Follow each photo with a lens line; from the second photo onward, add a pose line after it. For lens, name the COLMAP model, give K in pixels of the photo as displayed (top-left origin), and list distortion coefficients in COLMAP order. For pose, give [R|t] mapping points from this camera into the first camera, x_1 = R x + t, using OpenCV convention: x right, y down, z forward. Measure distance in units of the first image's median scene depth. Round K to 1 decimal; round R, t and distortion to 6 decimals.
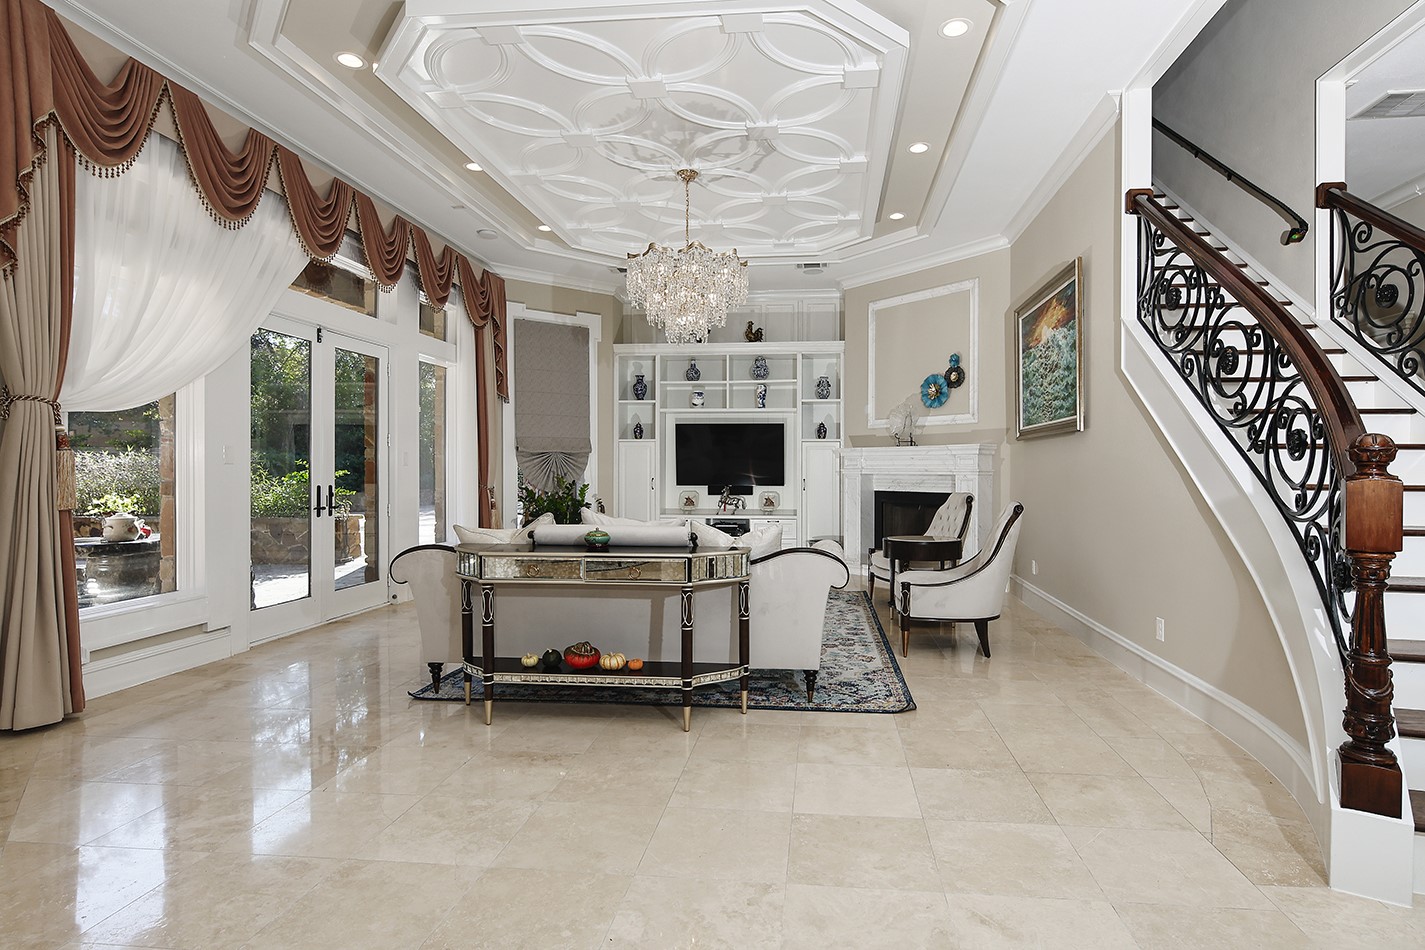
lens RADIAL K [[855.3, 0, 719.6], [0, 855.3, 462.5], [0, 0, 1]] dist [-0.003697, 0.000381]
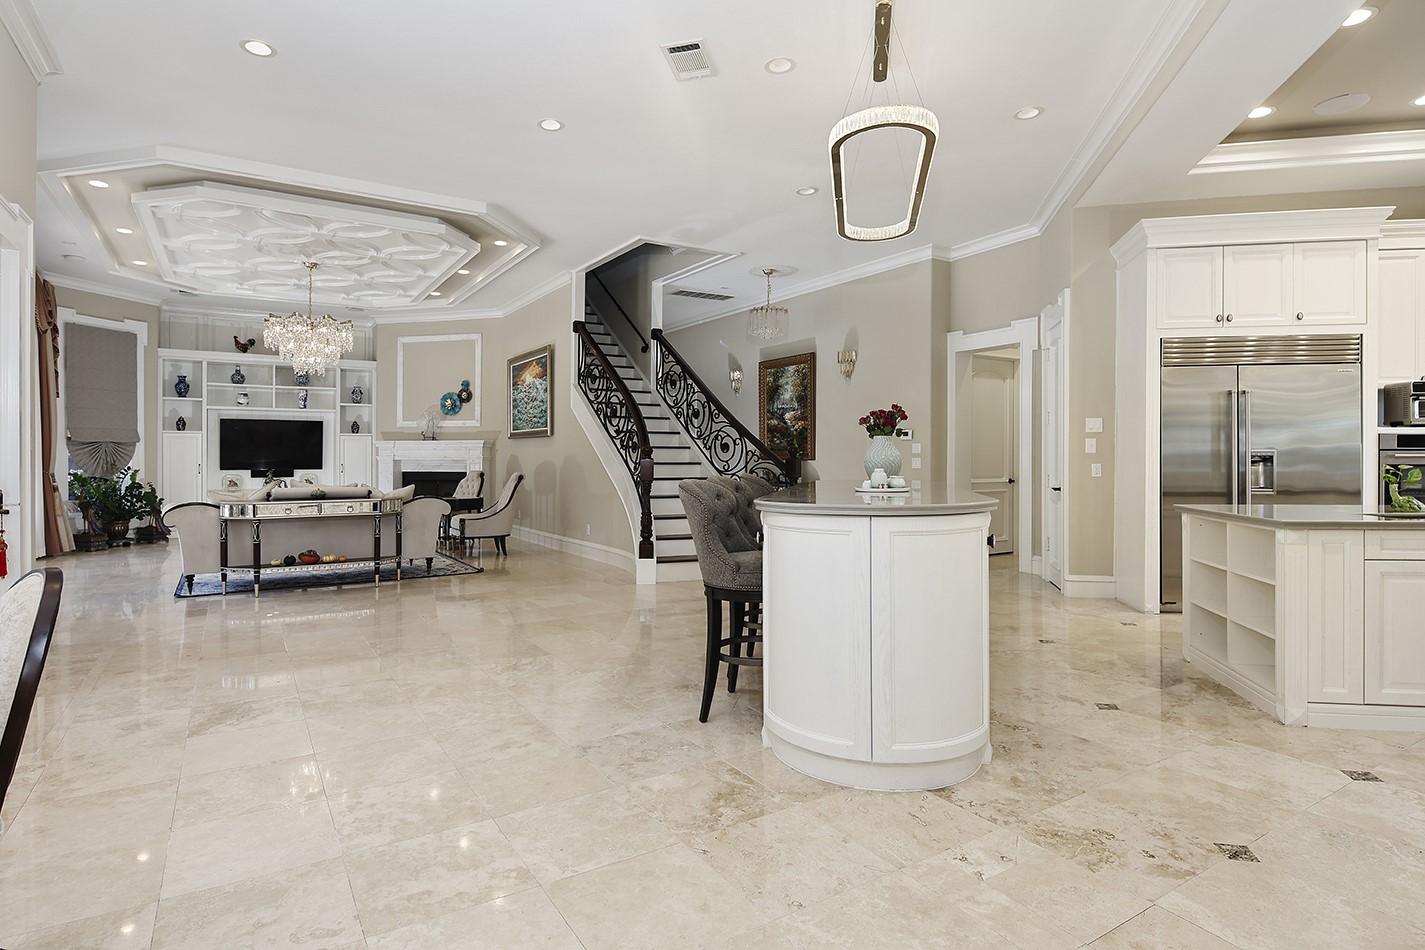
lens RADIAL K [[770.9, 0, 711.7], [0, 770.9, 453.3], [0, 0, 1]] dist [0.021246, 0.000404]
pose [[0.802384, 0.000421, 0.596808, -0.189833], [-0.003041, 0.999990, 0.003383, -0.003380], [-0.596800, -0.004529, 0.802377, -0.358923]]
